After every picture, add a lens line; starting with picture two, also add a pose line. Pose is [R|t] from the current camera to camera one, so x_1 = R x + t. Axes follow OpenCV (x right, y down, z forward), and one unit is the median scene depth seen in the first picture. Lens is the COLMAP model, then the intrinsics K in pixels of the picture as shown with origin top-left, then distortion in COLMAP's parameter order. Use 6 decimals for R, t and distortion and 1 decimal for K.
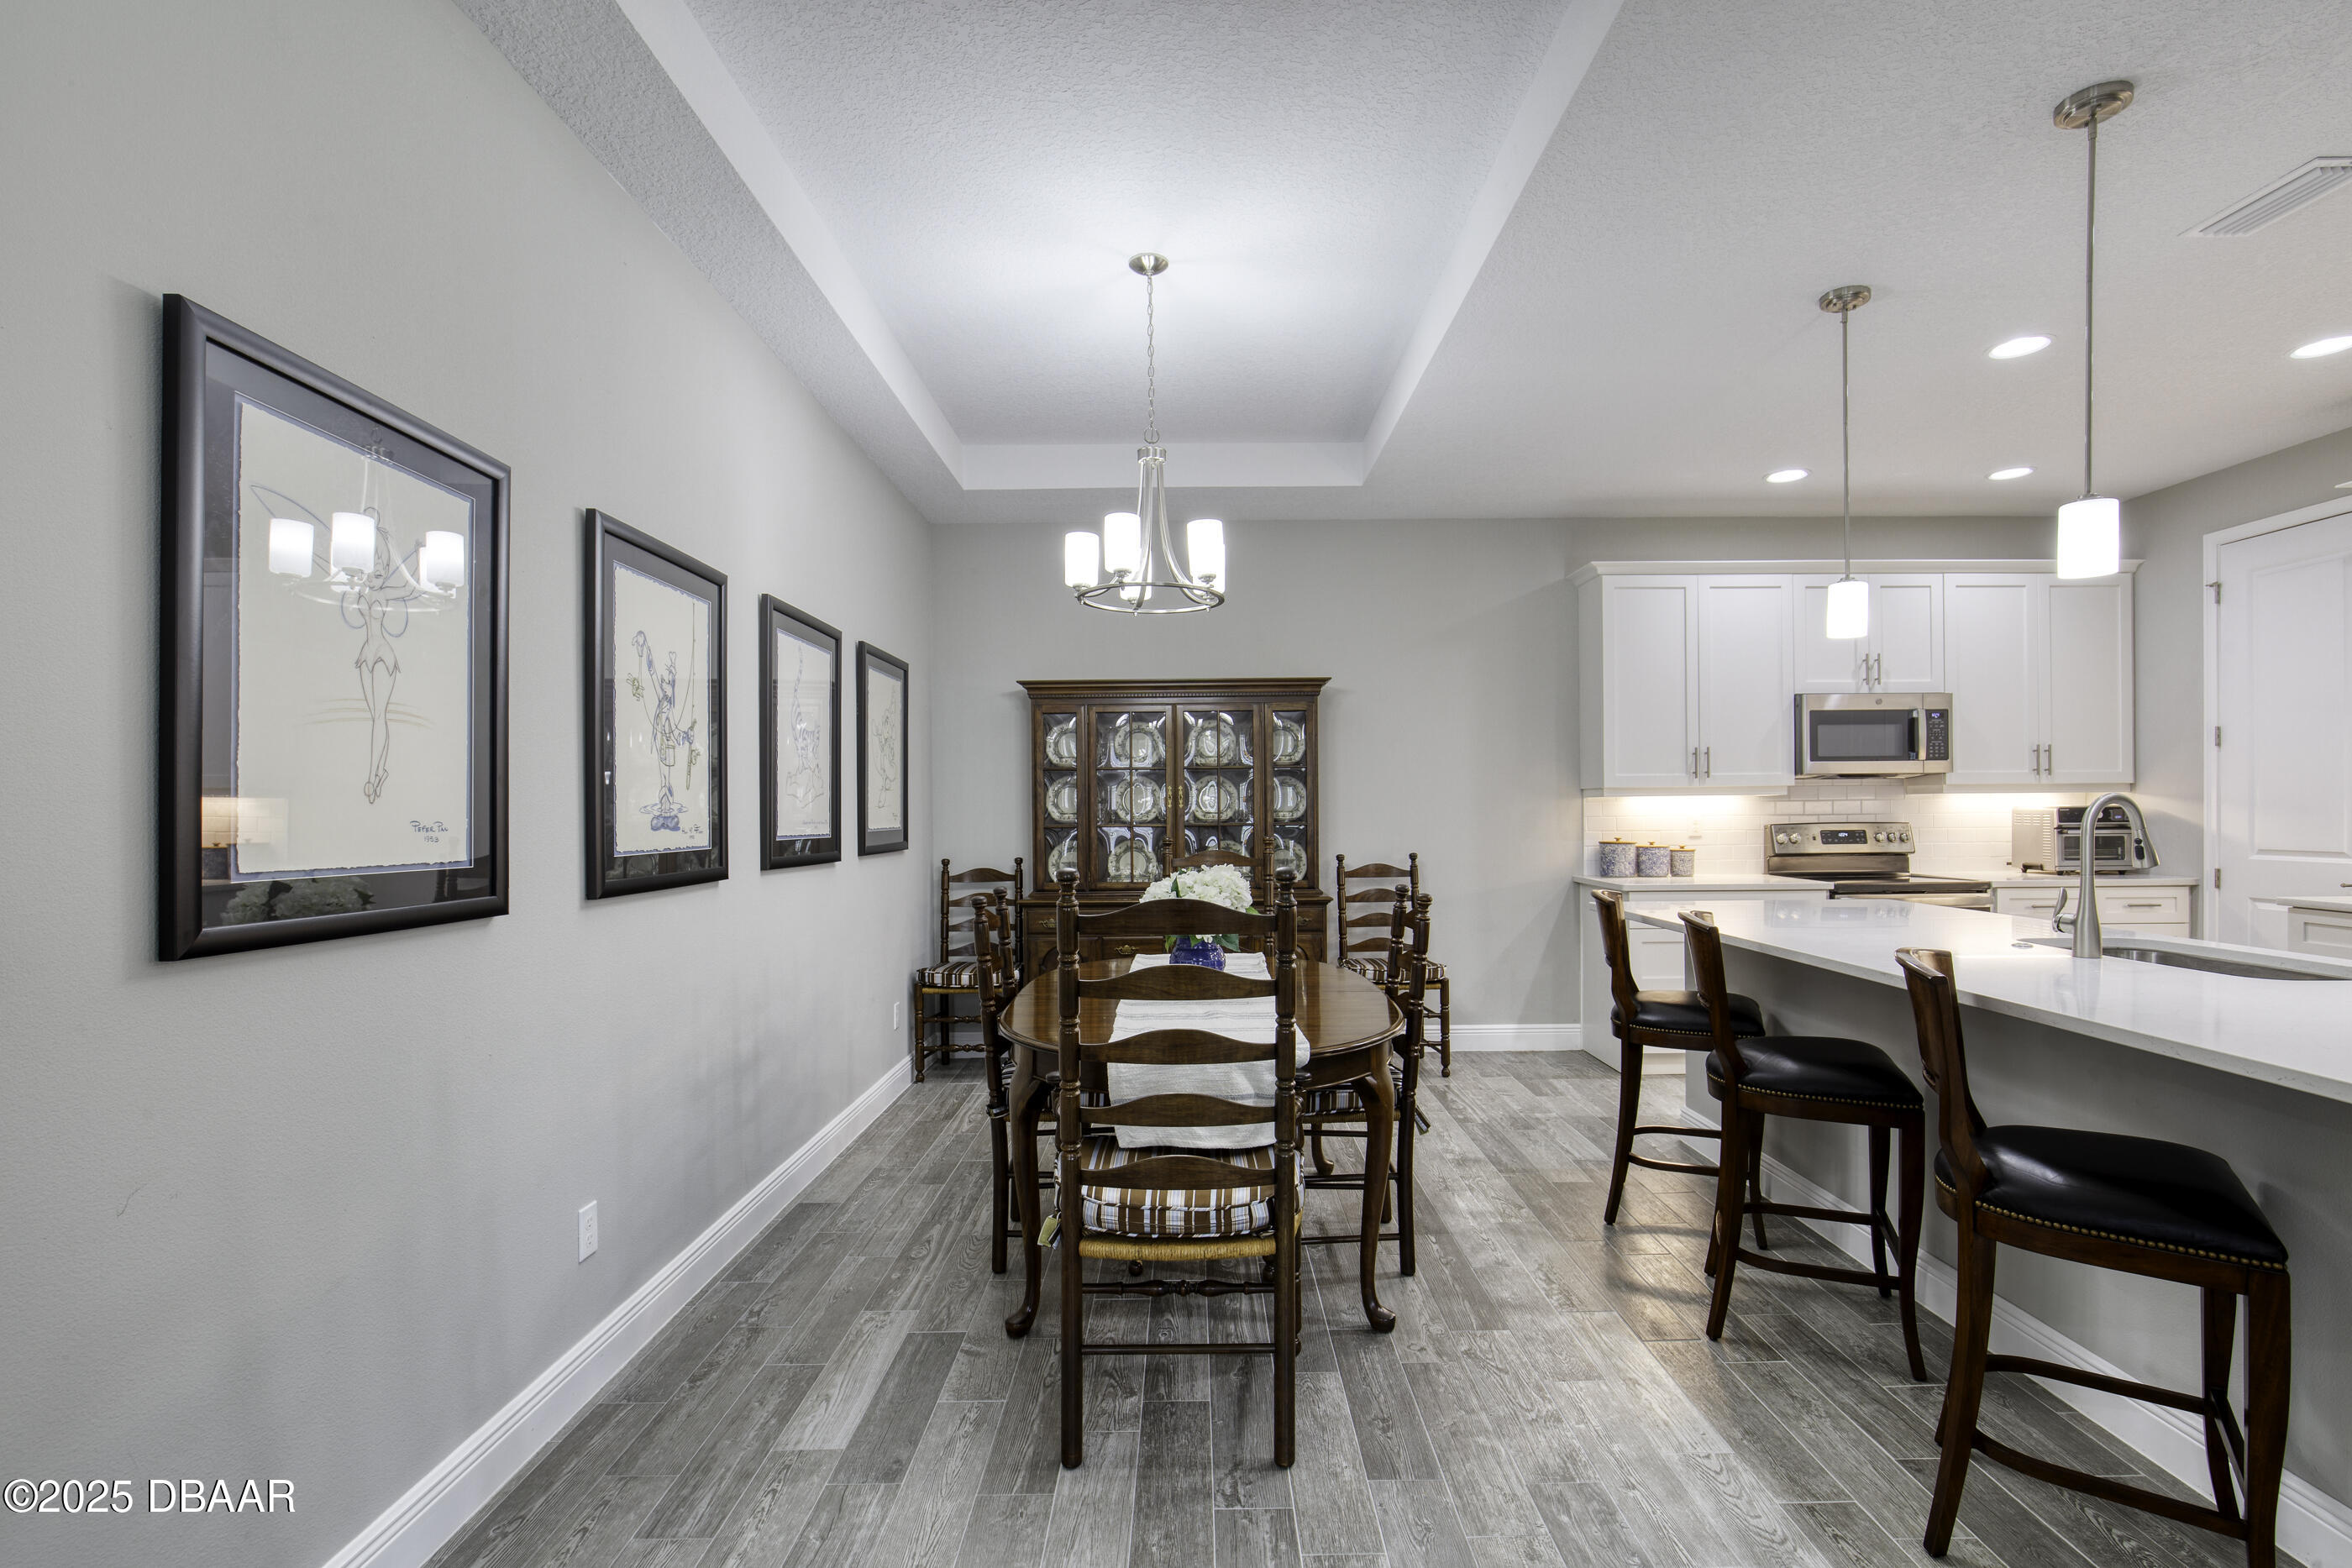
lens RADIAL K [[1097.1, 0, 1226.4], [0, 1097.1, 811.4], [0, 0, 1]] dist [0.002529, 0.001621]
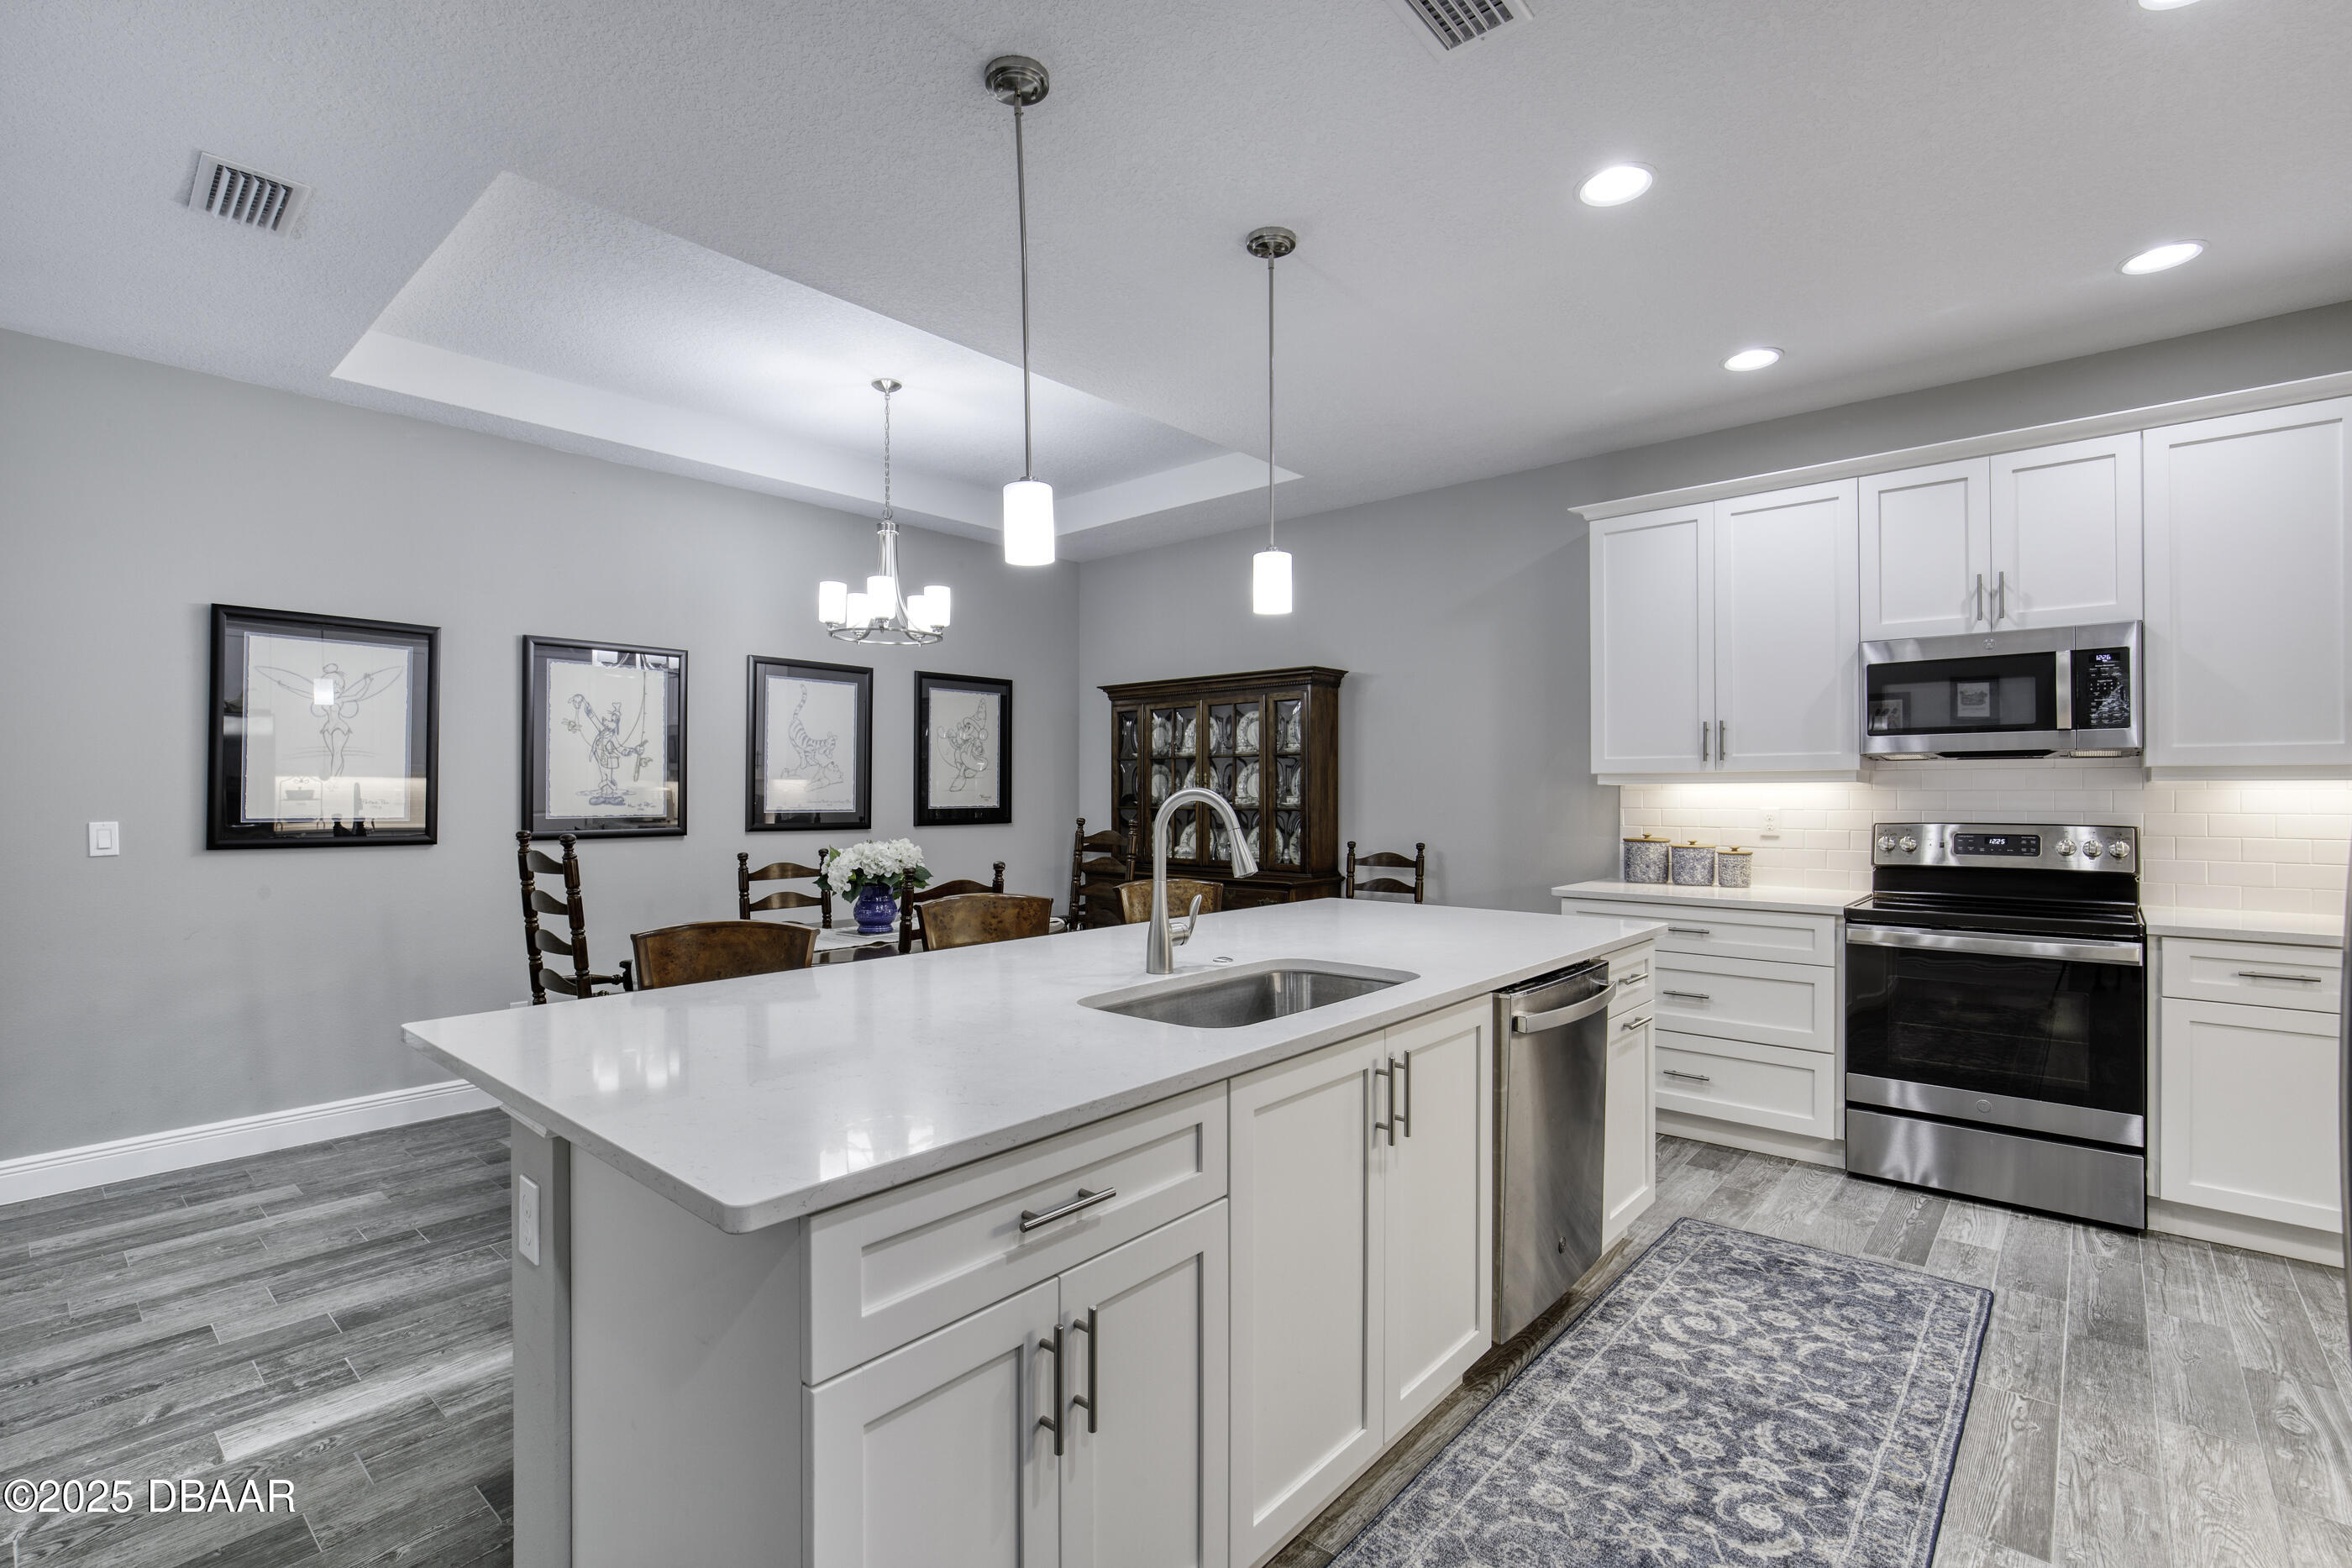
lens RADIAL K [[1099.1, 0, 1160.1], [0, 1099.1, 783.9], [0, 0, 1]] dist [-0.000360, 0.000085]
pose [[0.731761, 0.003457, -0.681553, 0.675359], [-0.006892, 0.999974, -0.002328, -0.009388], [0.681527, 0.006401, 0.731765, 0.160505]]
